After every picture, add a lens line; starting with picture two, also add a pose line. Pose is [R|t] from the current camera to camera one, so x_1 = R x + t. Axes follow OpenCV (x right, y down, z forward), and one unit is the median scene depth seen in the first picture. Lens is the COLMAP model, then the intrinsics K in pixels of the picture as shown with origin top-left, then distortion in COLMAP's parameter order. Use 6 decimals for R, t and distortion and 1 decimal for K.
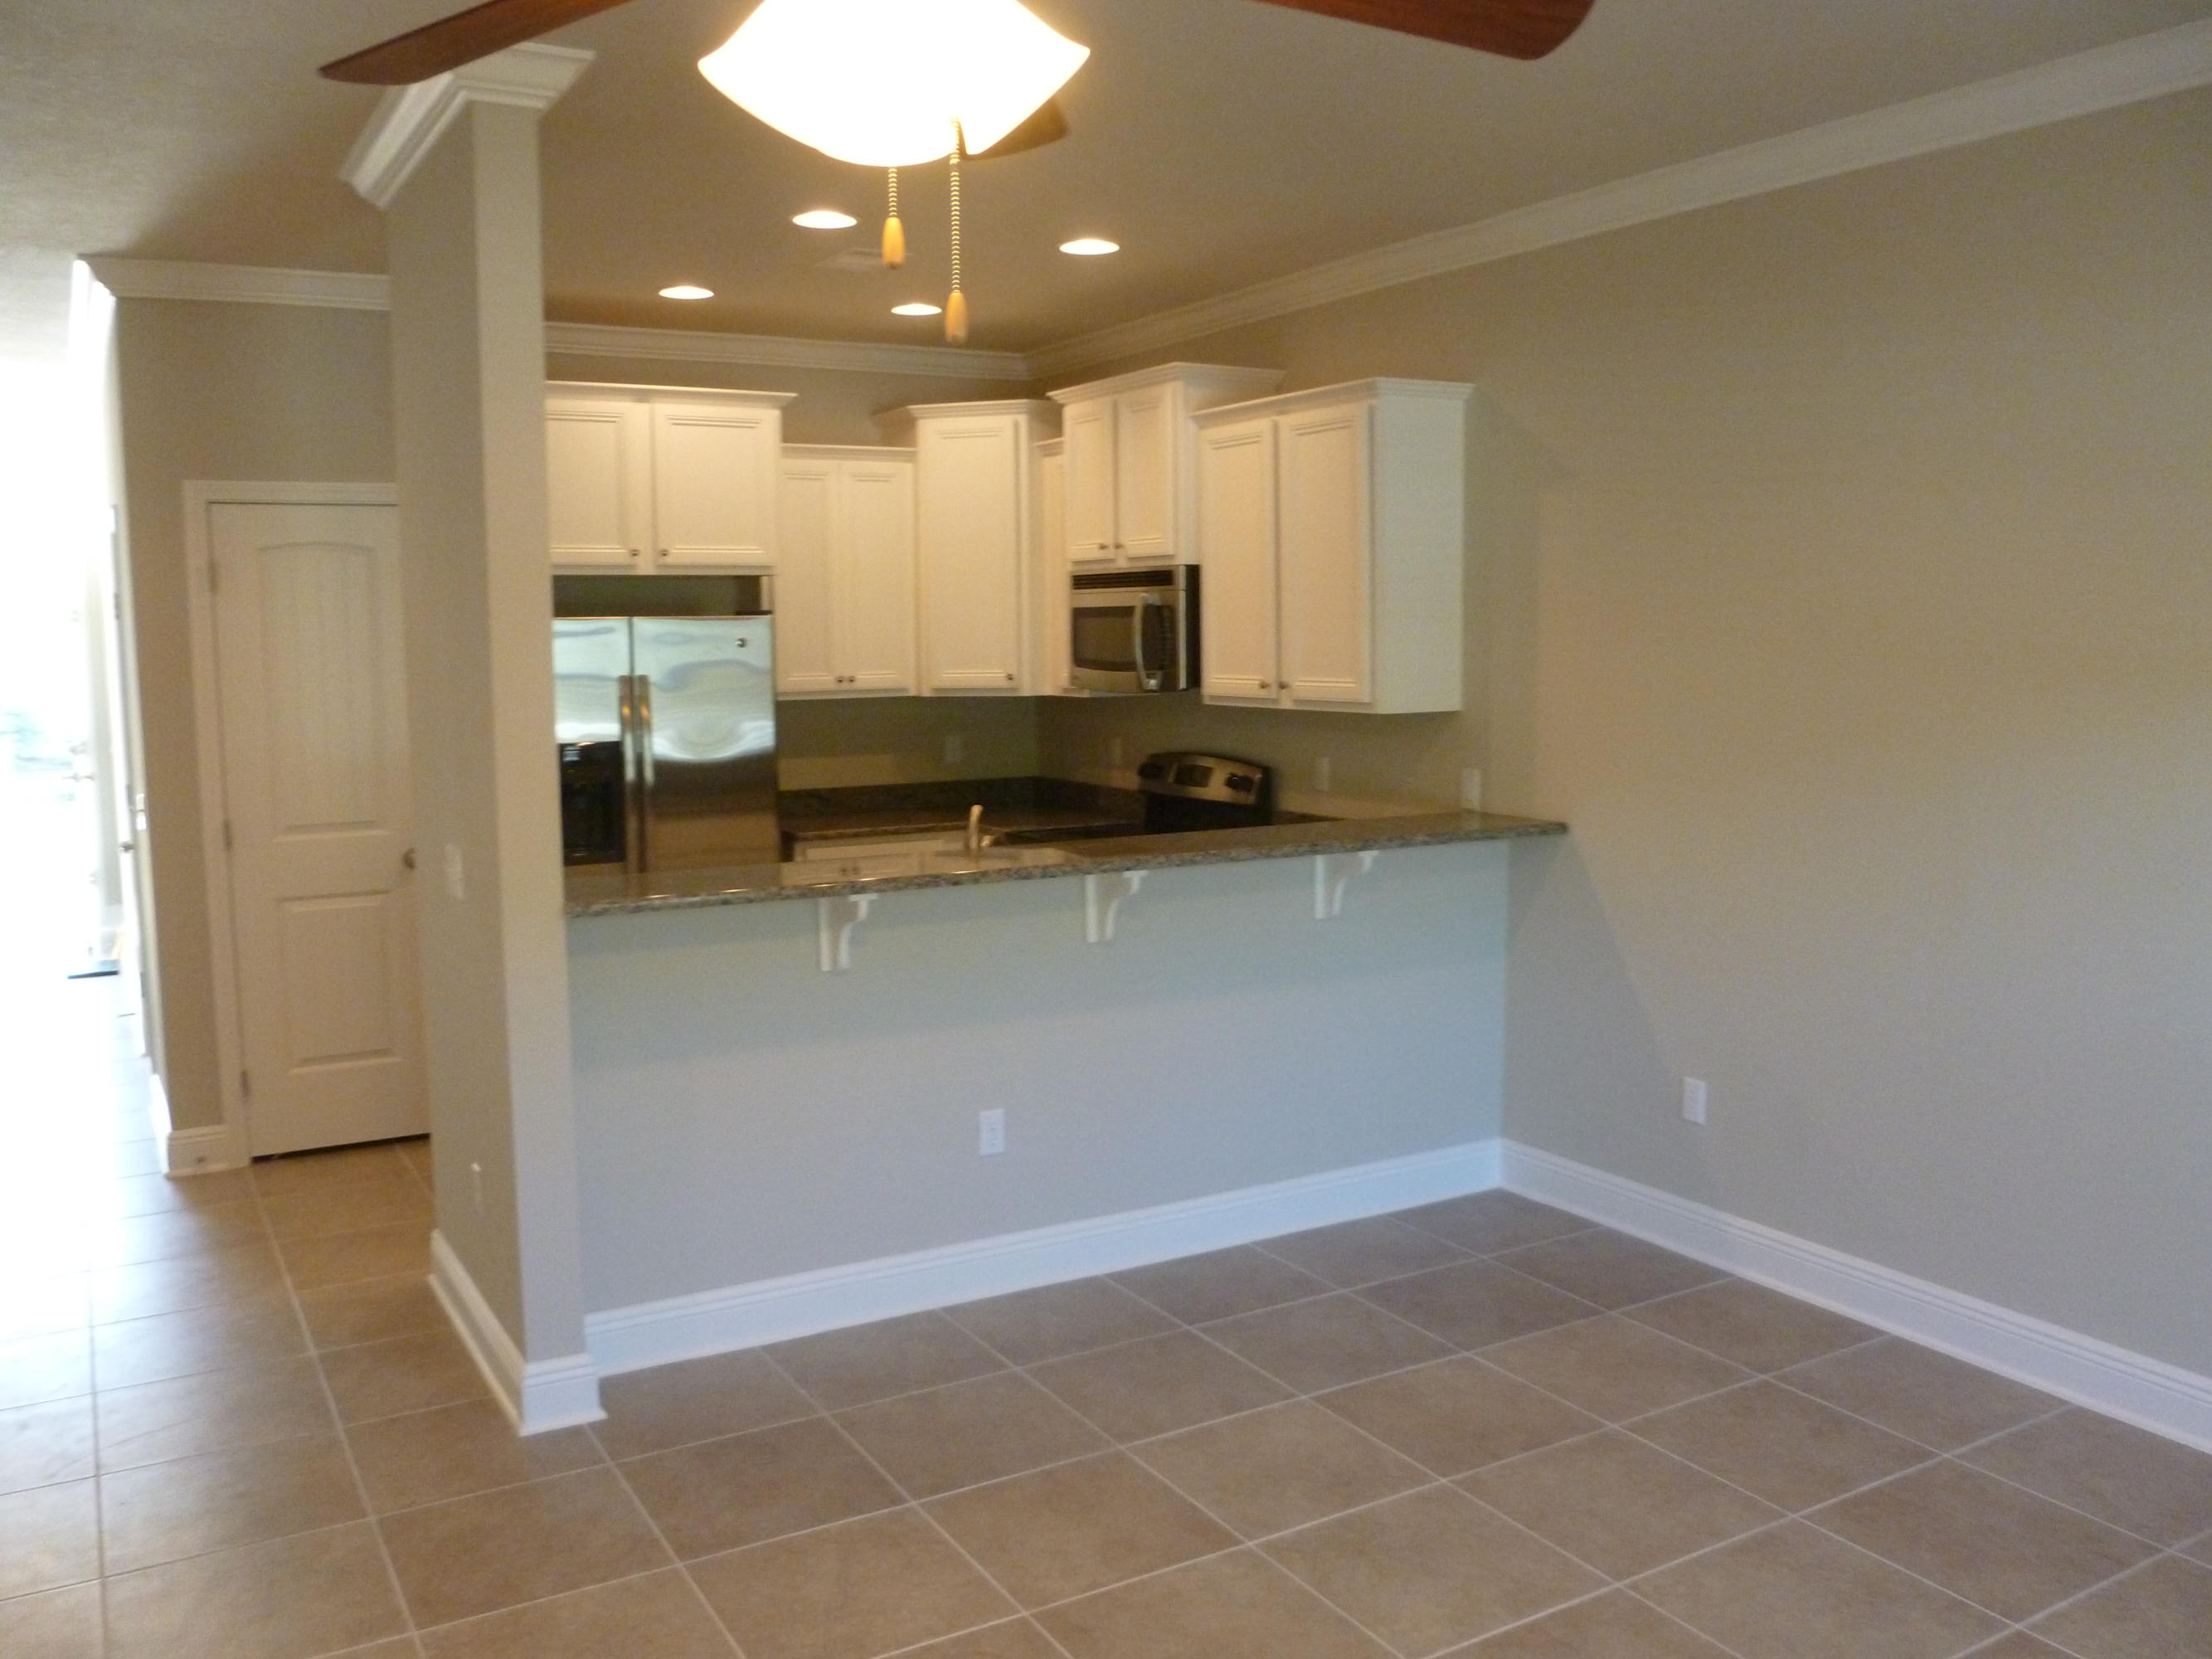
lens RADIAL K [[1796.4, 0, 1106.0], [0, 1796.4, 829.5], [0, 0, 1]] dist [-0.087543, 0.067975]
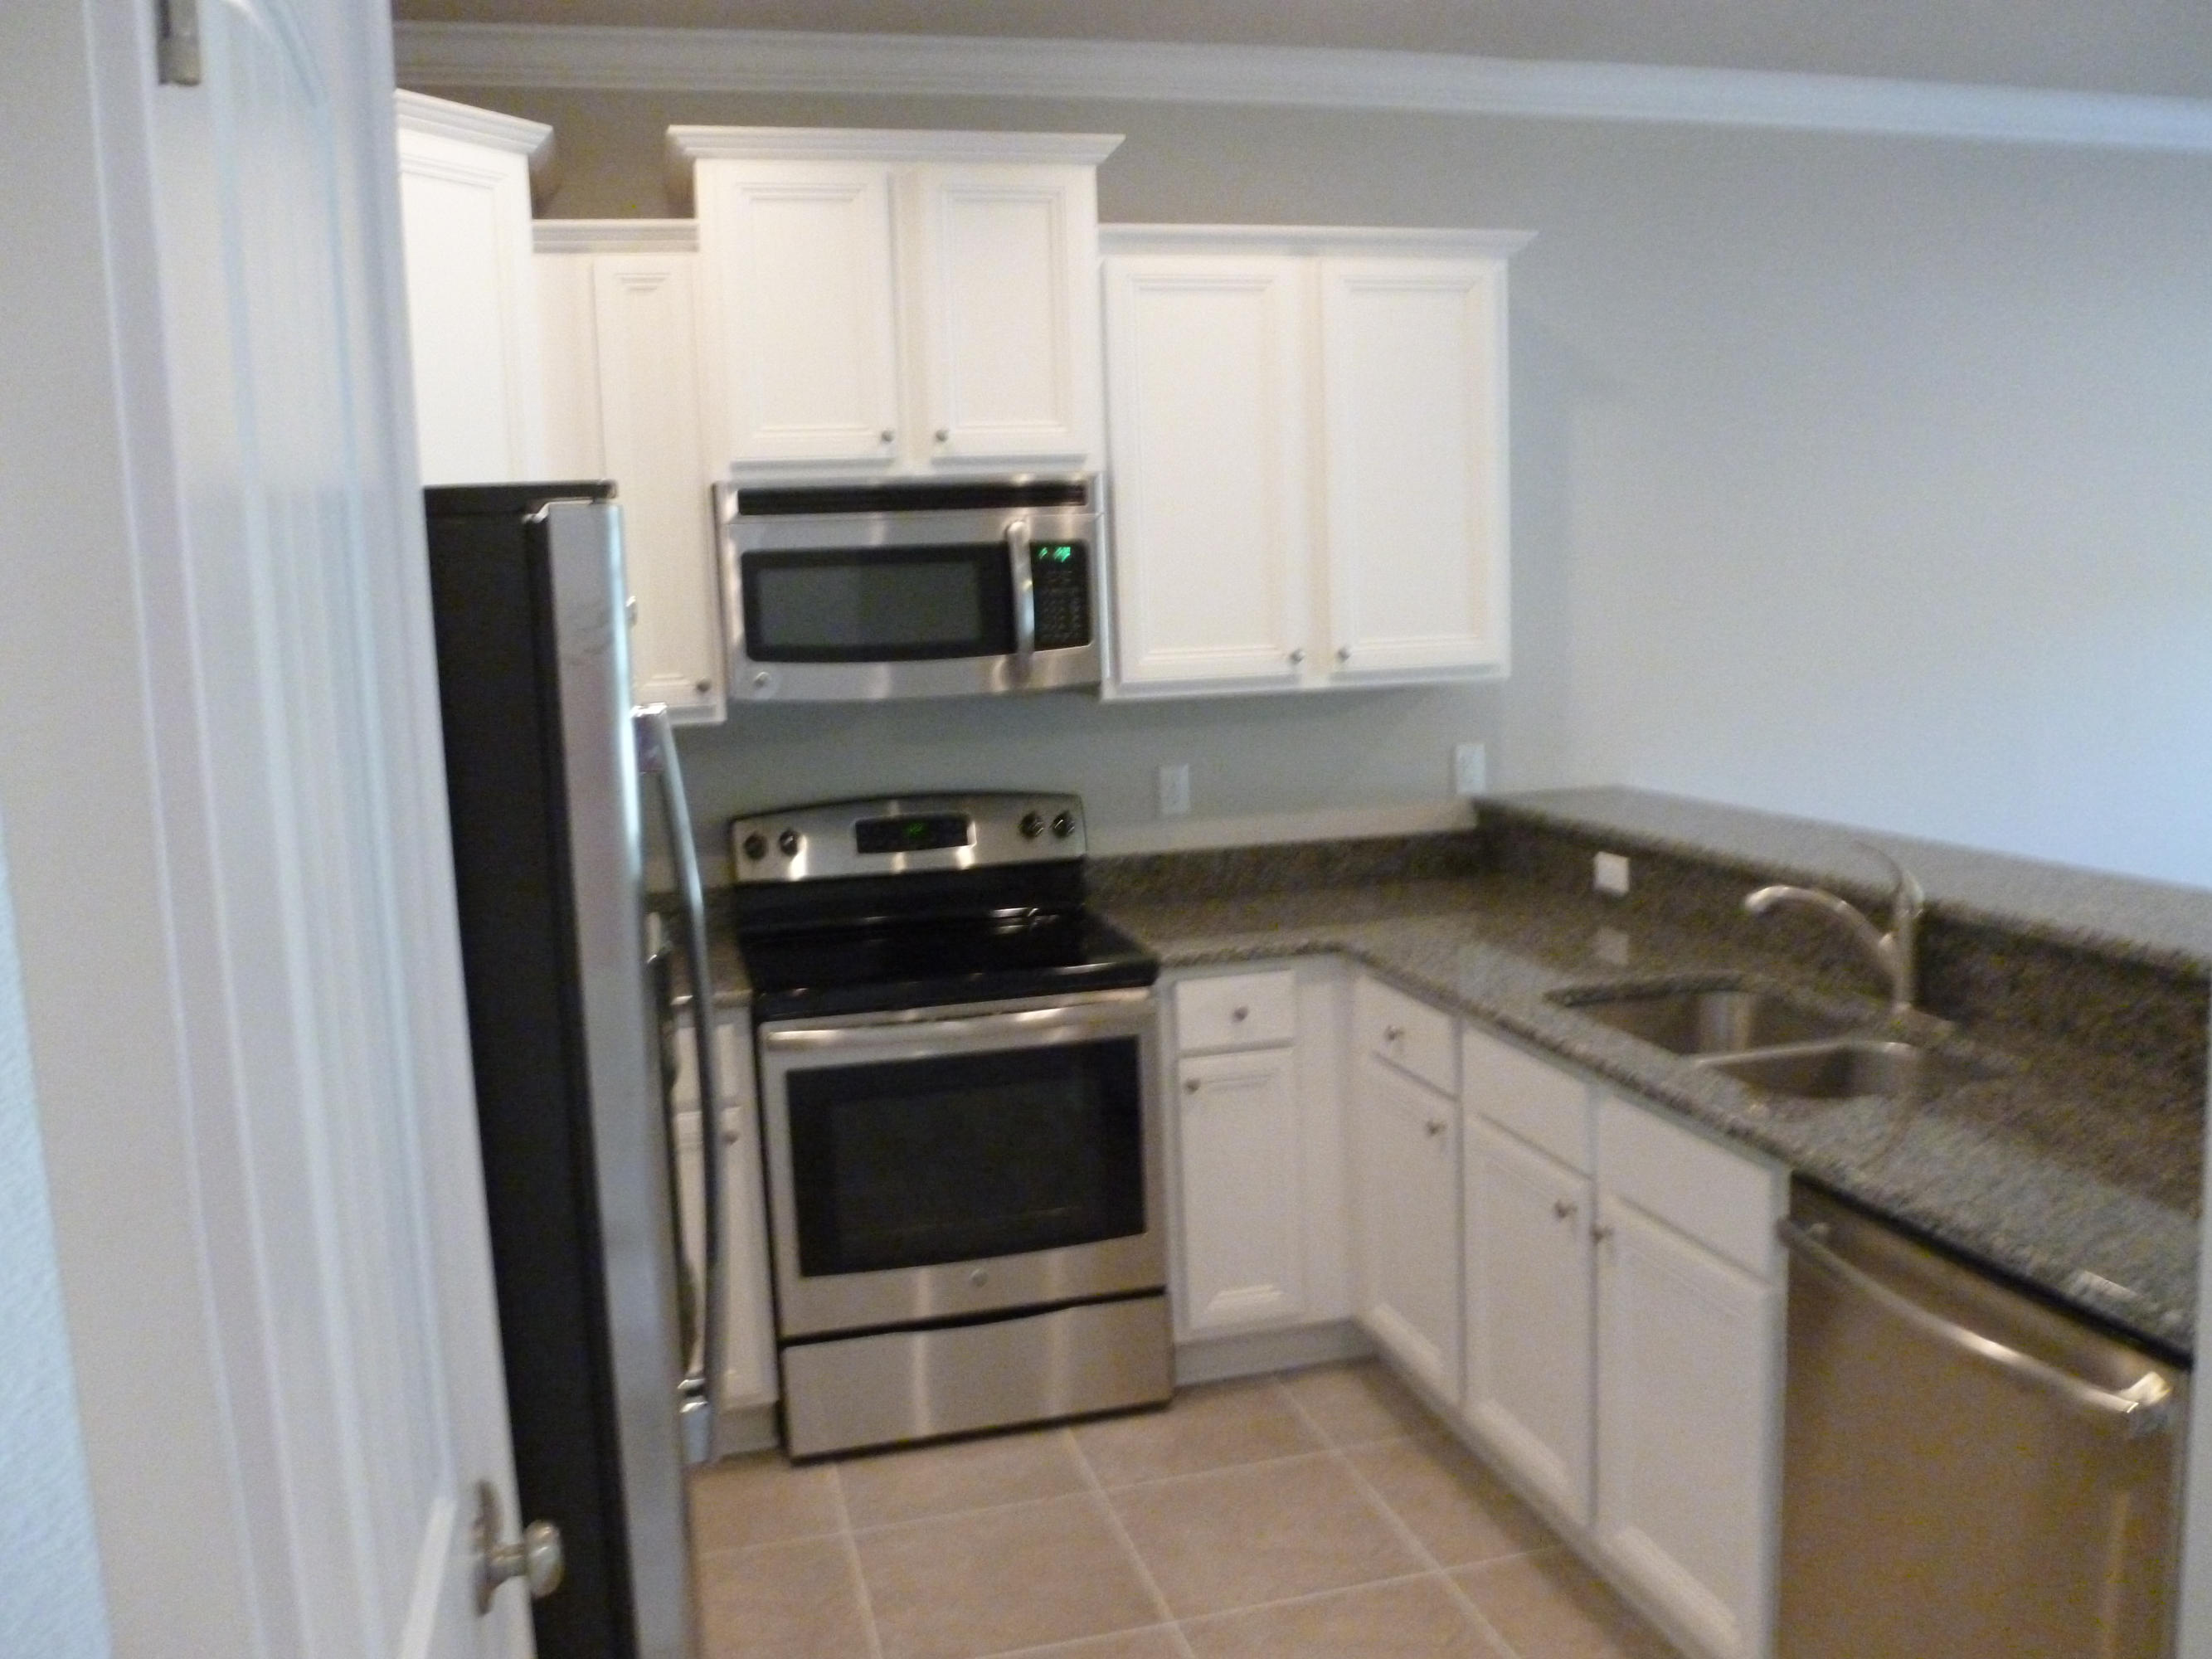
lens RADIAL K [[1796.4, 0, 1106.0], [0, 1796.4, 829.5], [0, 0, 1]] dist [-0.087543, 0.067975]
pose [[0.268001, -0.123417, 0.955481, -0.529211], [0.145090, 0.985620, 0.086614, -0.077838], [-0.952431, 0.115418, 0.282054, 0.806820]]
